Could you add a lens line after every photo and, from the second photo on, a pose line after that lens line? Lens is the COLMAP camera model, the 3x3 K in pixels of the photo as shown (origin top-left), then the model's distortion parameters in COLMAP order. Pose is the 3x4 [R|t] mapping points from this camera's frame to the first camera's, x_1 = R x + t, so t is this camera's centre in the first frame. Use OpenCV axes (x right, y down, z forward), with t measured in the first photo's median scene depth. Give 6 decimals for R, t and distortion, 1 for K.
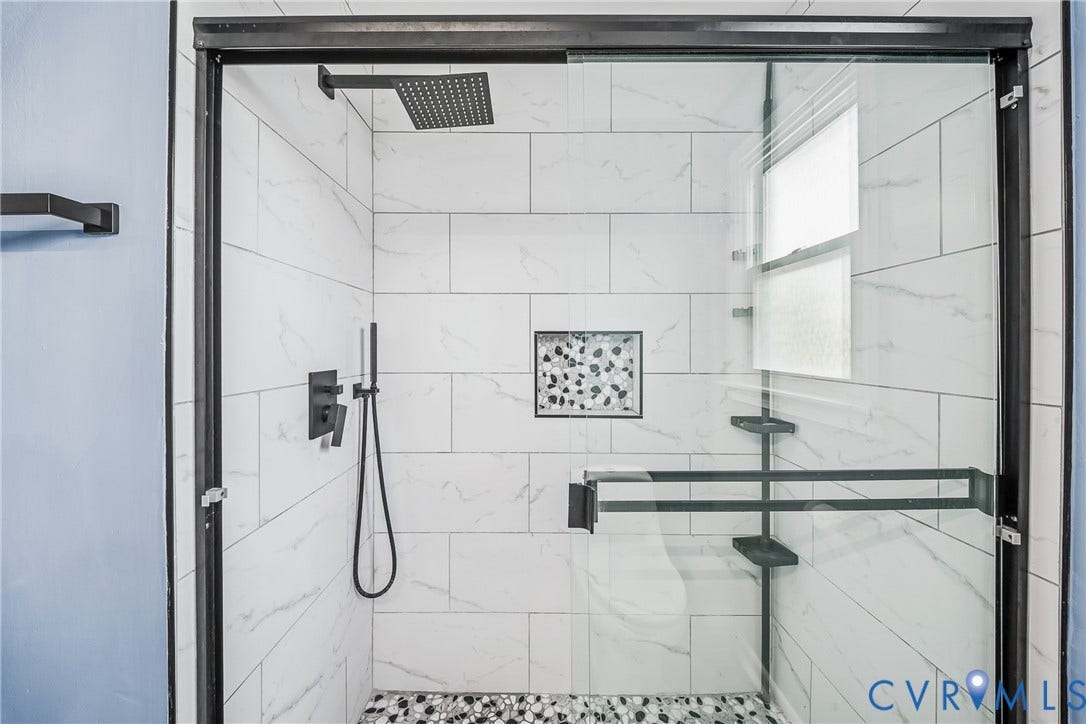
lens RADIAL K [[386.2, 0, 539.7], [0, 386.2, 360.1], [0, 0, 1]] dist [-0.012026, -0.000255]
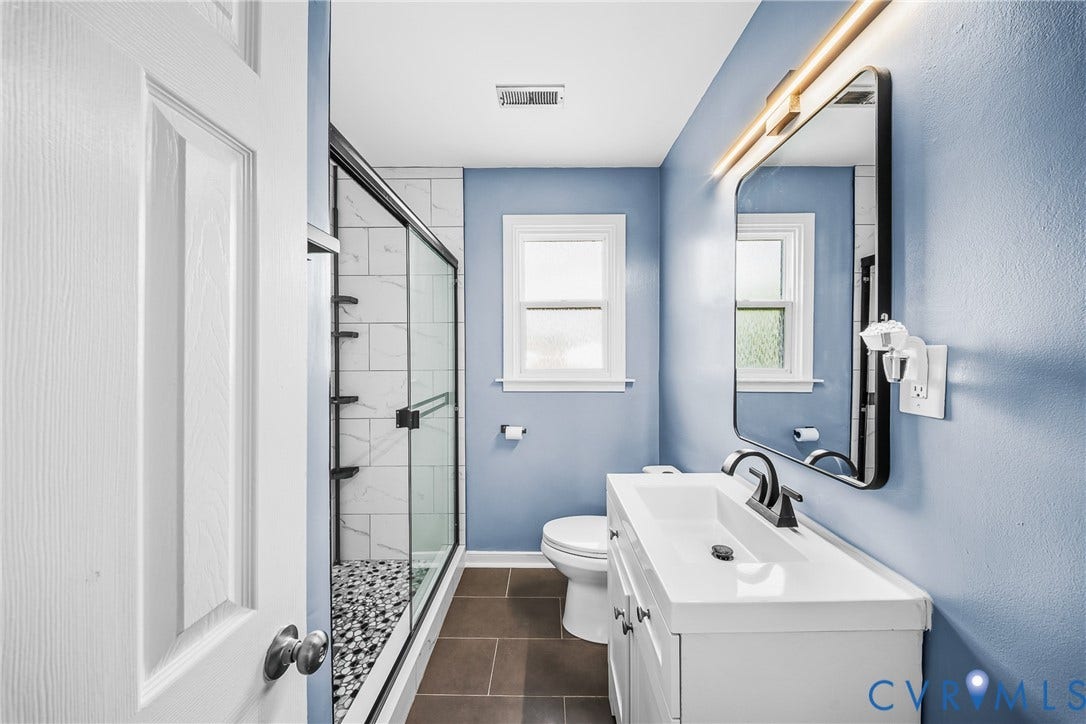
lens RADIAL K [[386.2, 0, 539.7], [0, 386.2, 360.1], [0, 0, 1]] dist [-0.012026, -0.000255]
pose [[0.020093, 0.000339, 0.999798, -2.263256], [-0.000575, 1.000000, -0.000327, 0.017912], [-0.999798, -0.000568, 0.020094, 0.163709]]
